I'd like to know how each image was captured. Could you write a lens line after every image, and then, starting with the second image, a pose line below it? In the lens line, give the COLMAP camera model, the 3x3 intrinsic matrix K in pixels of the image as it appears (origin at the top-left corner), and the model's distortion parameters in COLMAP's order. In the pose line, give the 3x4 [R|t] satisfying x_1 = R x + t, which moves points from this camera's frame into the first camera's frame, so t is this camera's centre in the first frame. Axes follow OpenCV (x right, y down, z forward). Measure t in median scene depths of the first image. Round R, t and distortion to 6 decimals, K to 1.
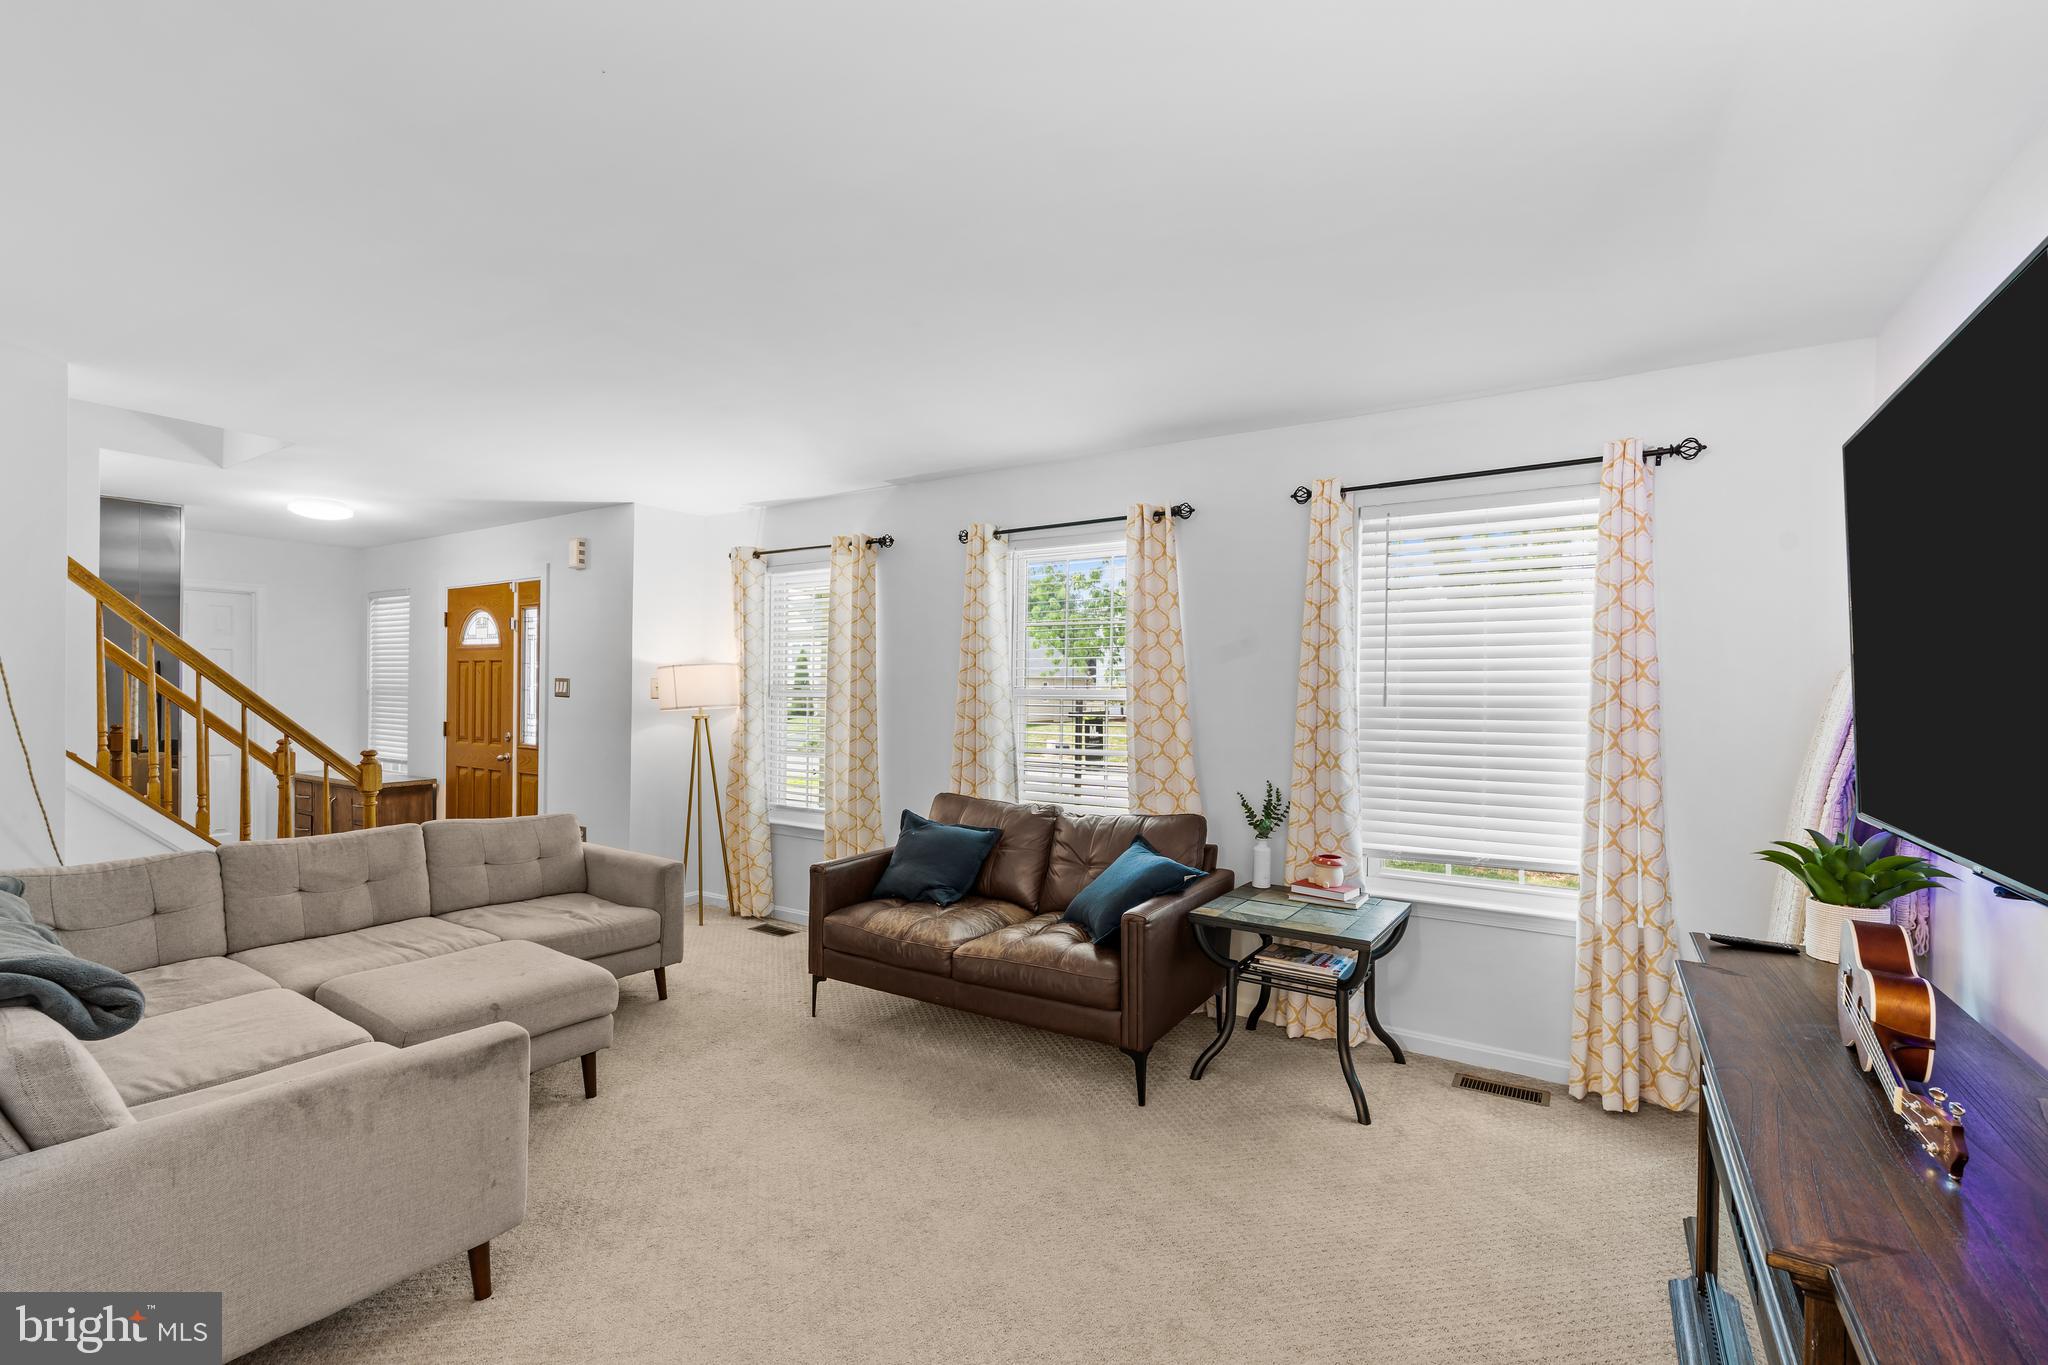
lens RADIAL K [[893.0, 0, 1020.1], [0, 893.0, 690.0], [0, 0, 1]] dist [-0.001527, 0.000549]
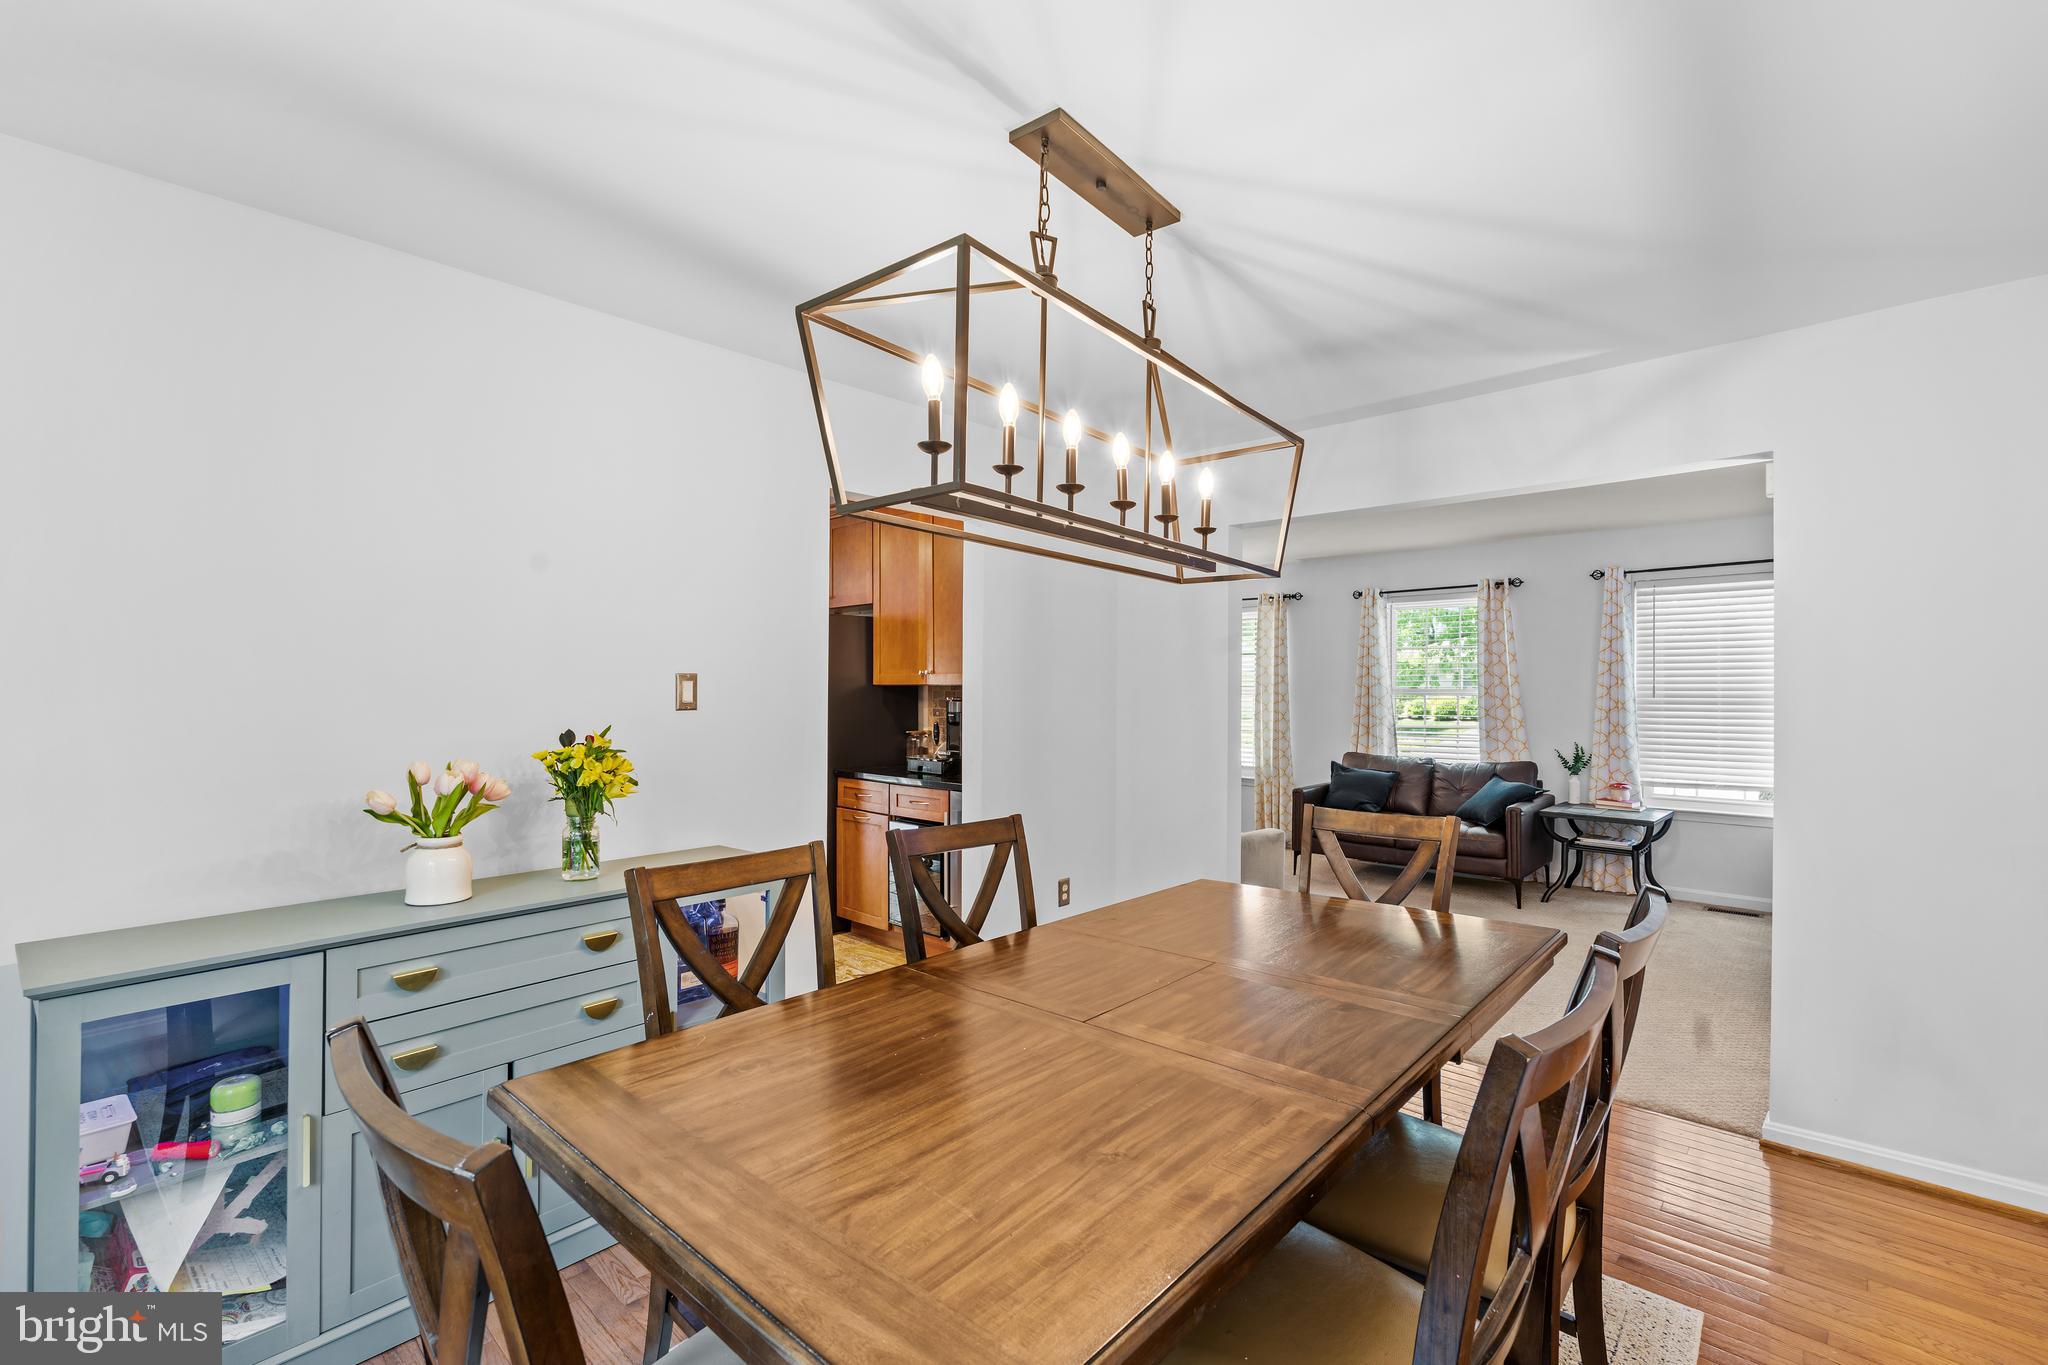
lens RADIAL K [[893.0, 0, 1023.7], [0, 893.0, 676.5], [0, 0, 1]] dist [-0.001527, 0.000549]
pose [[0.985489, -0.006746, -0.169603, -0.478983], [0.004601, 0.999904, -0.013035, -0.005638], [0.169675, 0.012065, 0.985426, -0.869737]]
